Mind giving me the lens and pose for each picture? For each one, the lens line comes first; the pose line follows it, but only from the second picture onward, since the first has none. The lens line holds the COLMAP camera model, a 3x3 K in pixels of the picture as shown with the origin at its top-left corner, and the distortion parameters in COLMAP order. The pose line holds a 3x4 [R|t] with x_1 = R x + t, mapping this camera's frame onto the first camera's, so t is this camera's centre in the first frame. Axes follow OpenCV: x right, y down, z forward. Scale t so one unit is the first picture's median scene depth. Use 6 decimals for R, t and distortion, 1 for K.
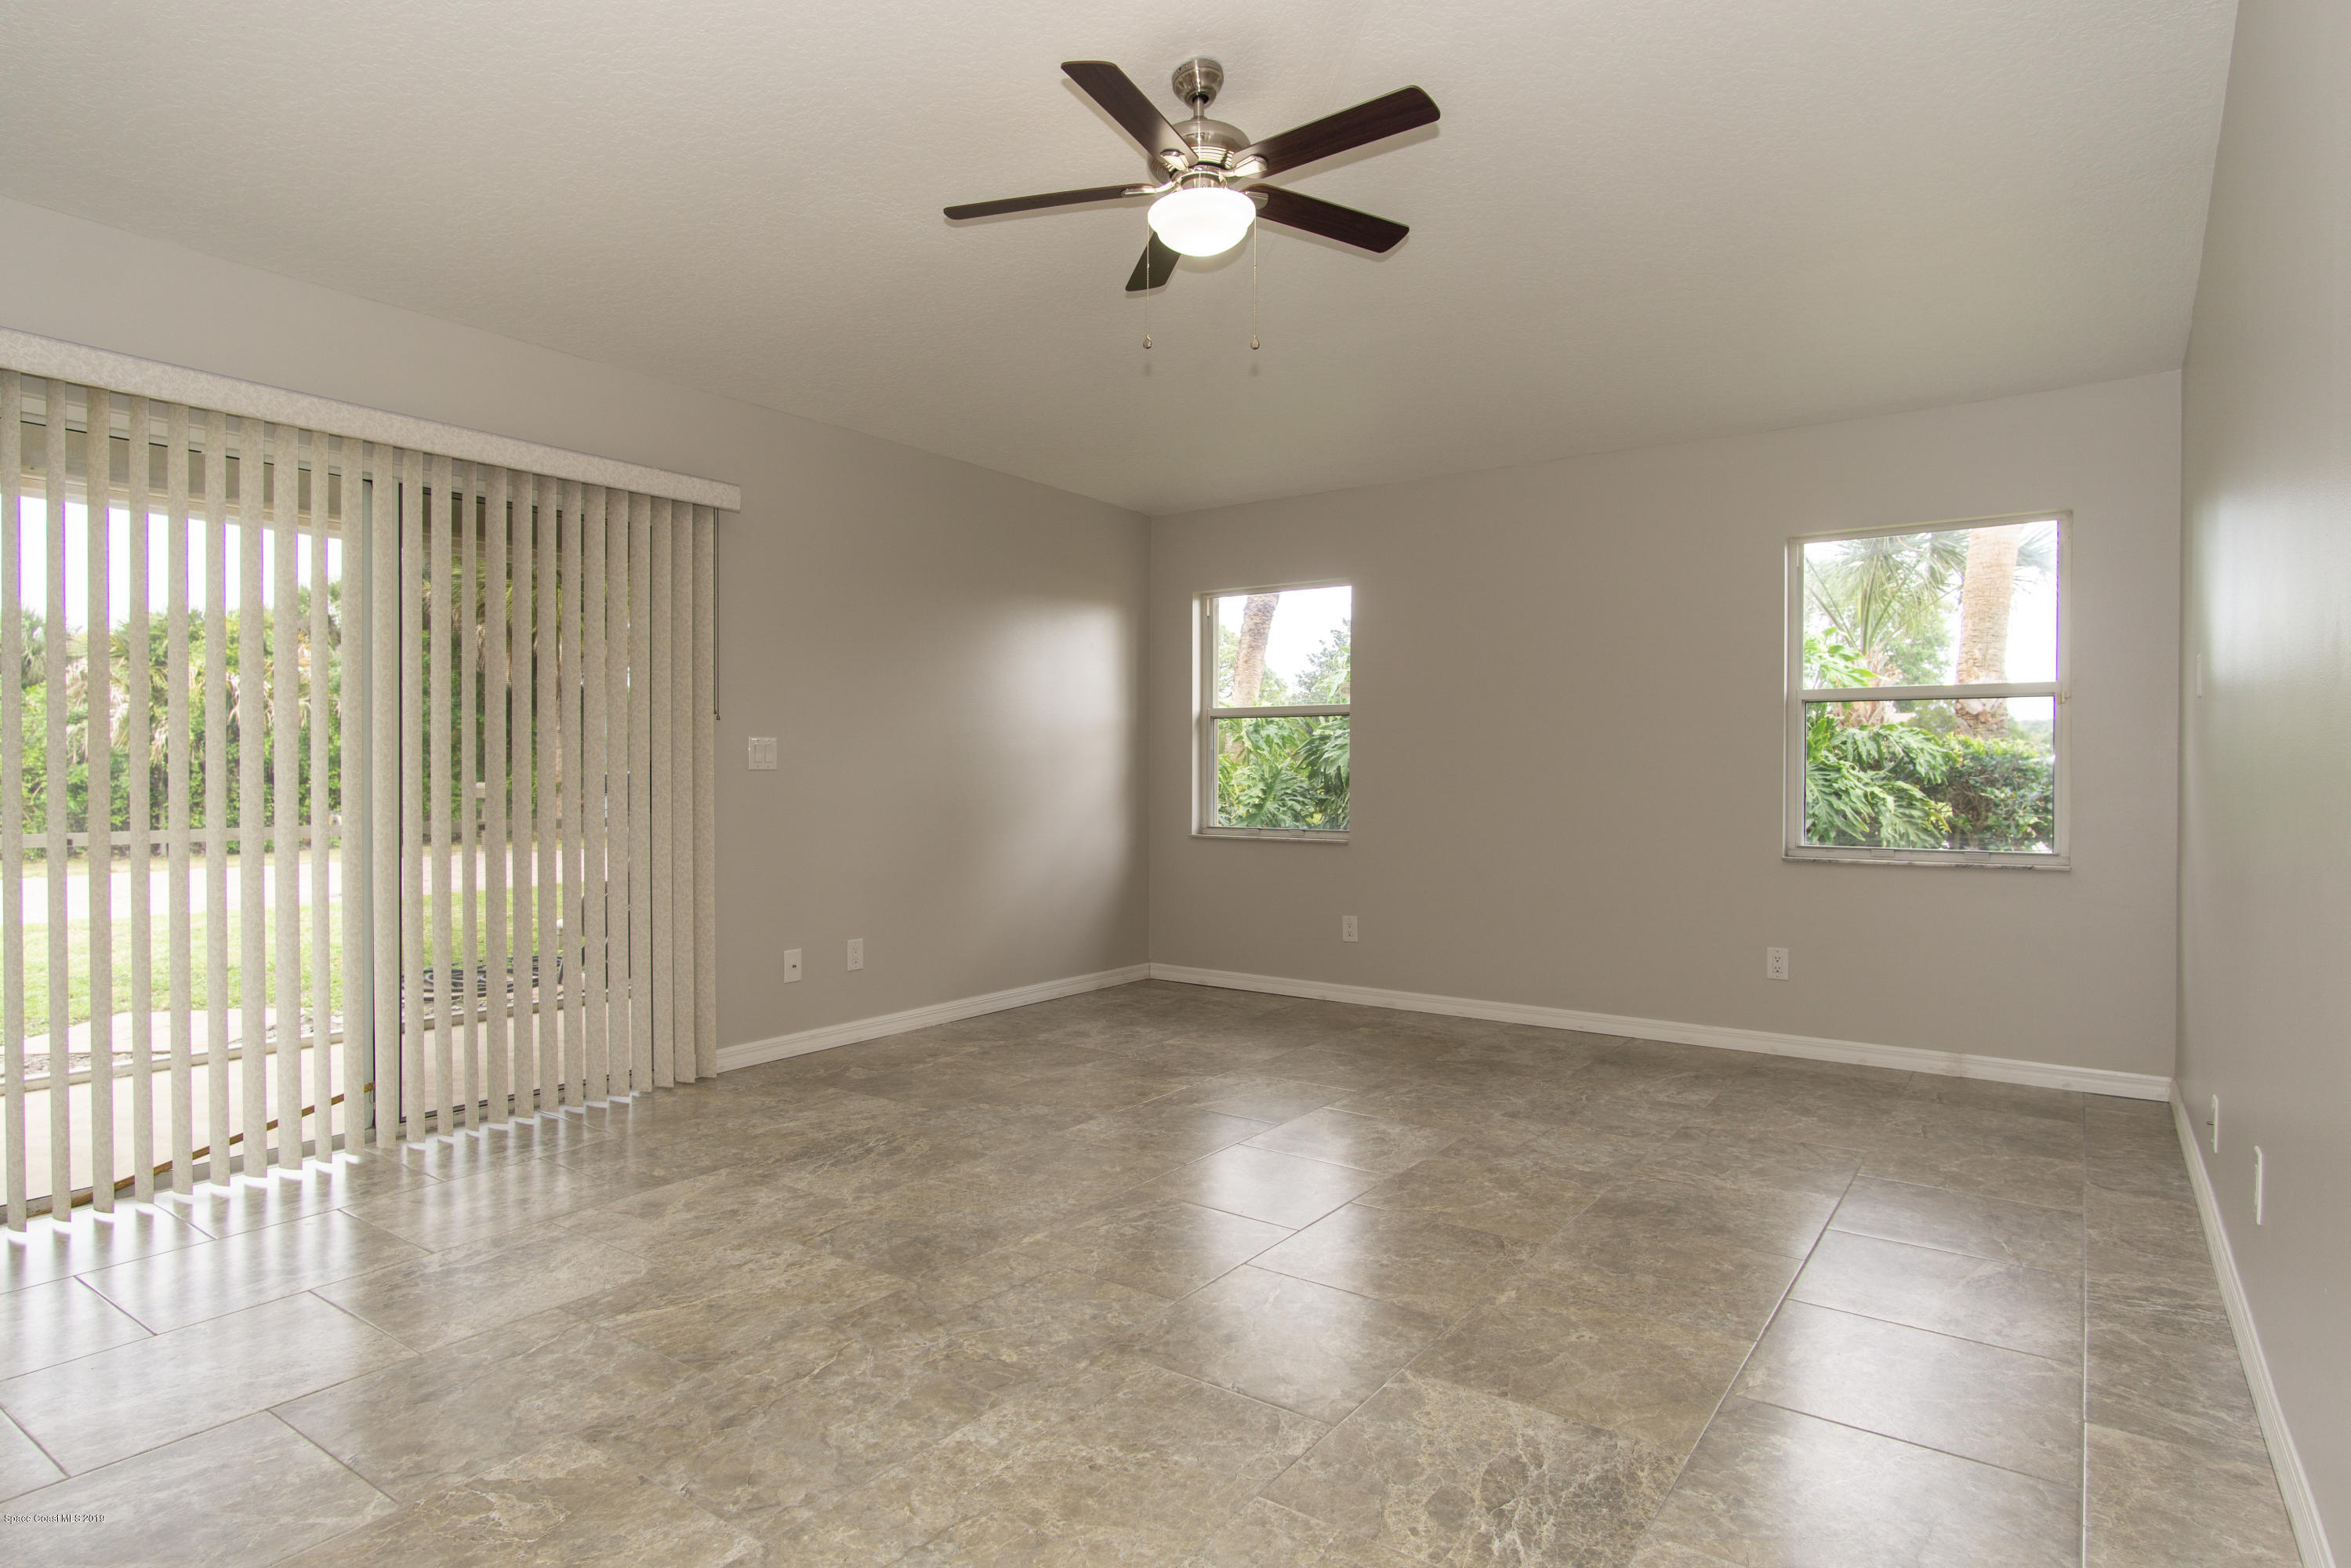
lens RADIAL K [[1257.7, 0, 1159.2], [0, 1257.7, 795.8], [0, 0, 1]] dist [-0.006703, 0.000650]
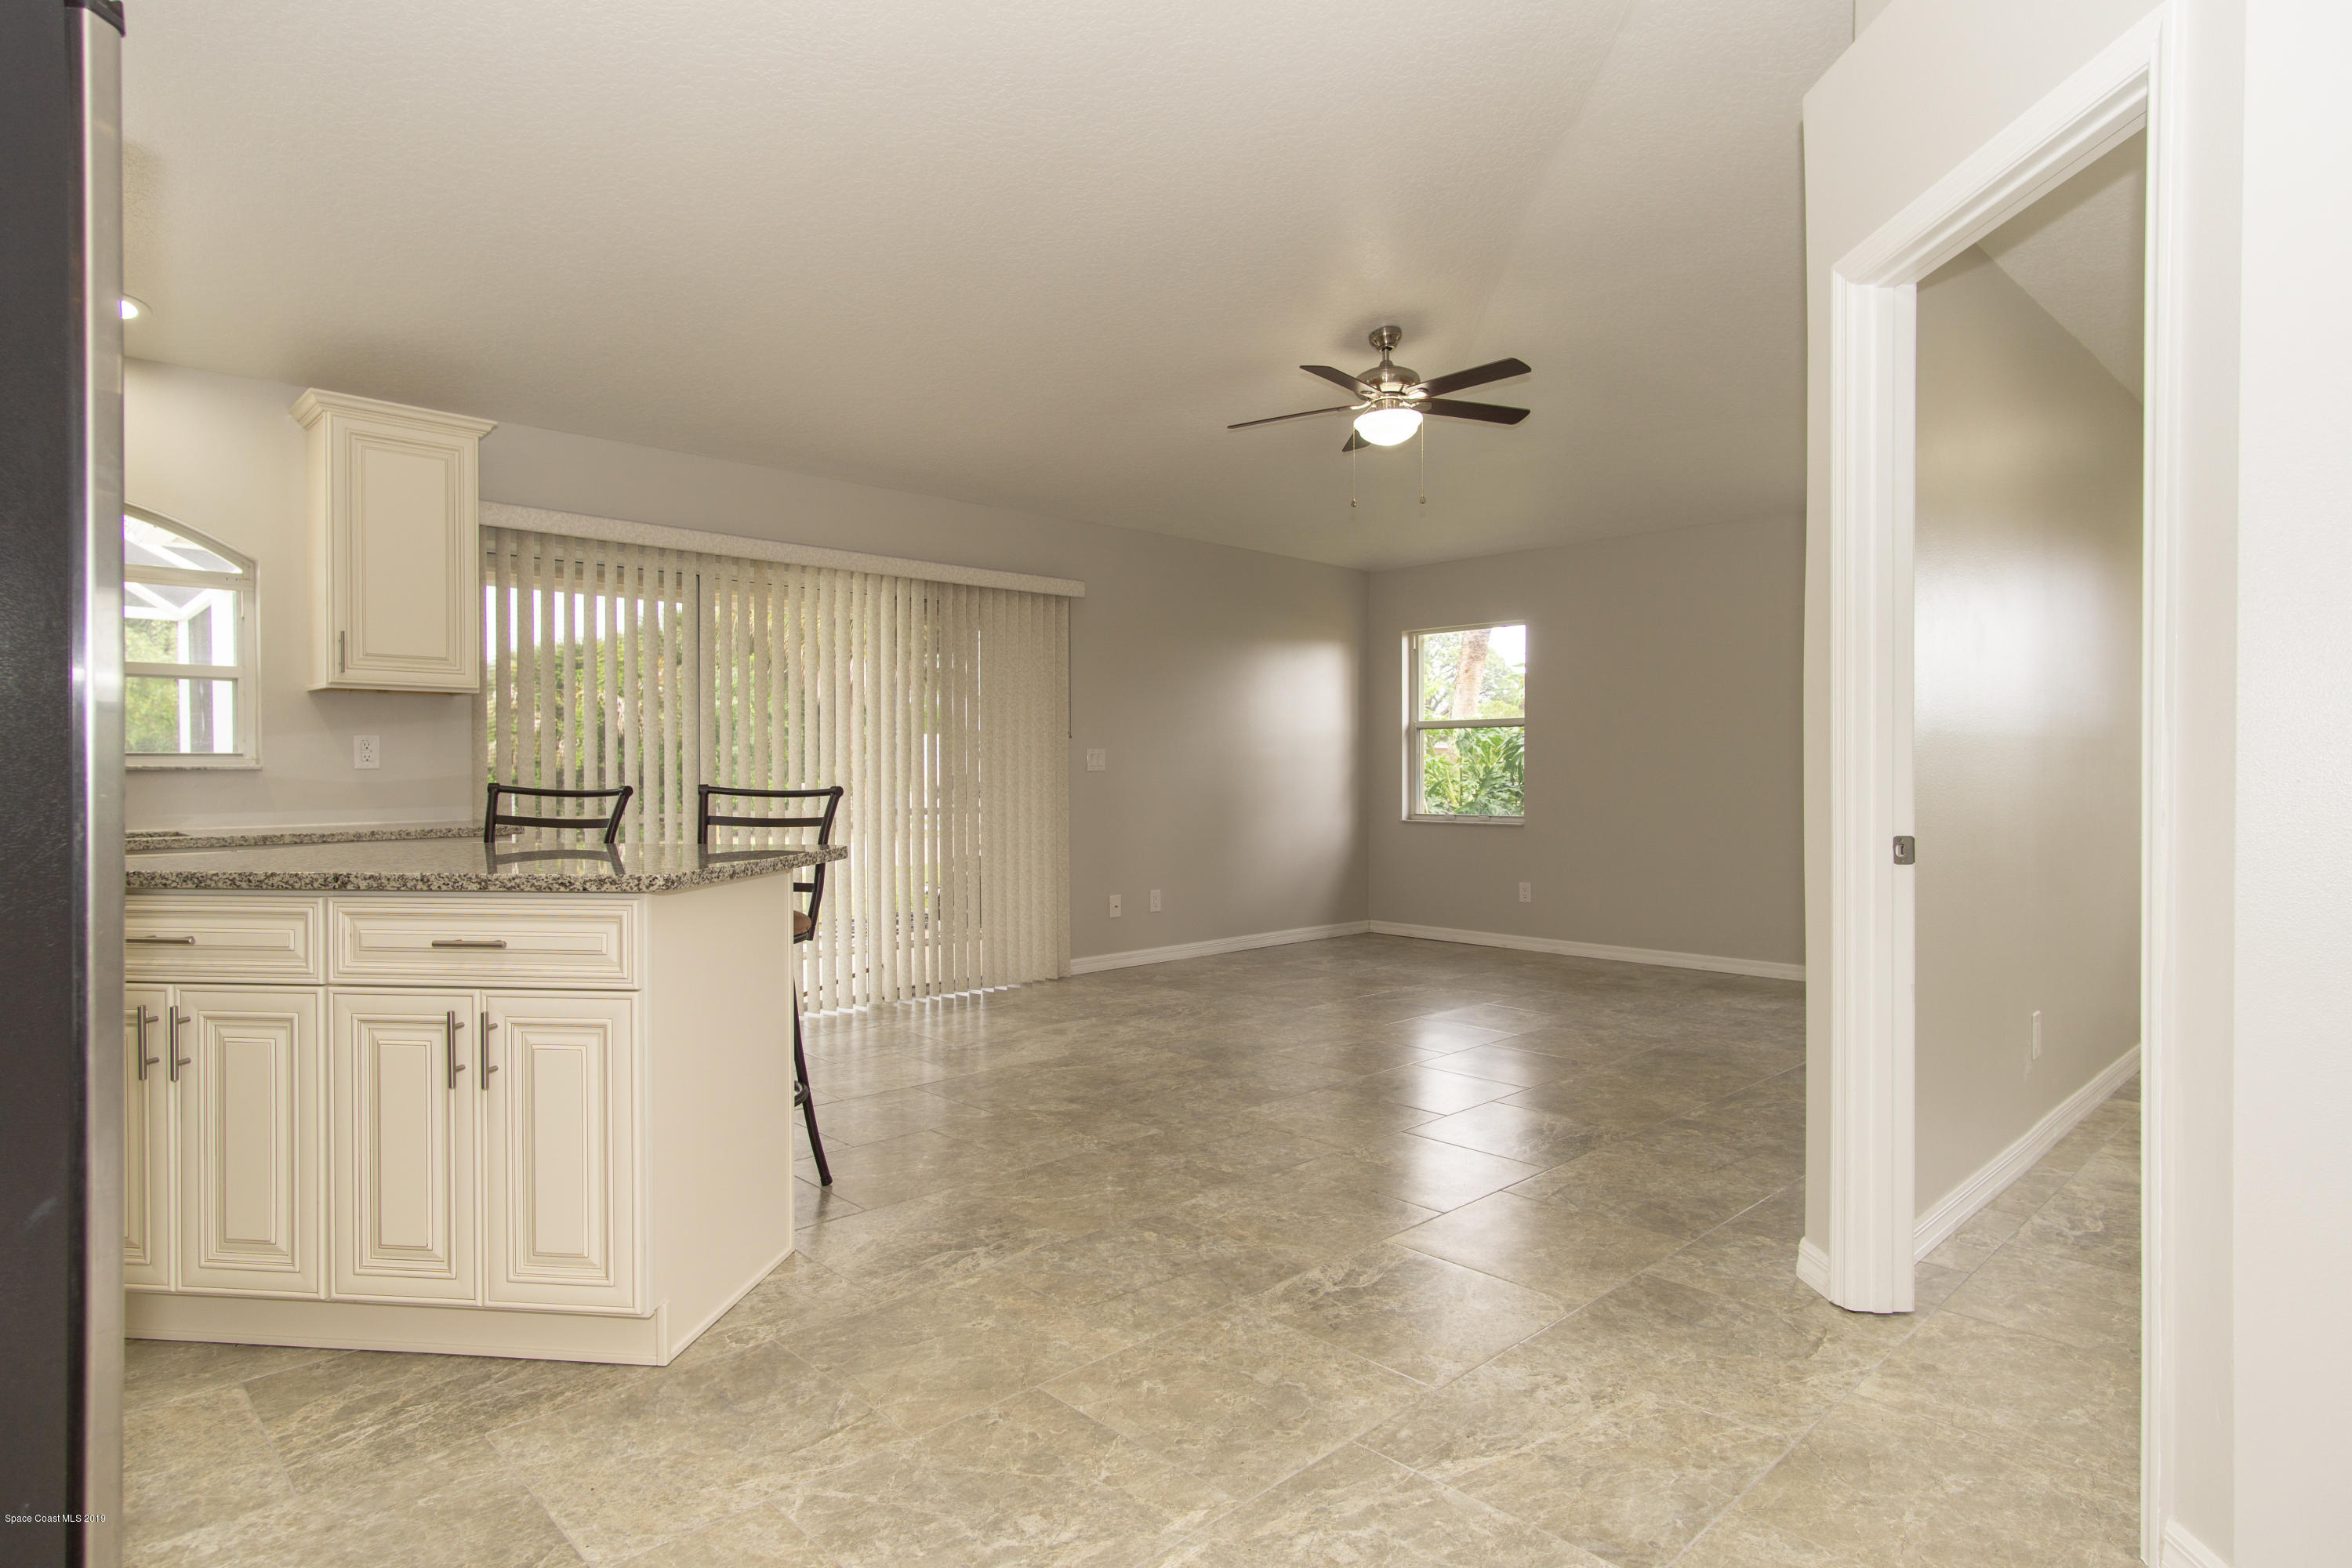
lens RADIAL K [[1258.2, 0, 1175.1], [0, 1258.2, 787.9], [0, 0, 1]] dist [-0.006703, 0.000650]
pose [[0.984494, -0.003124, -0.175389, 0.032749], [0.002086, 0.999979, -0.006104, 0.007874], [0.175404, 0.005644, 0.984480, -0.439239]]
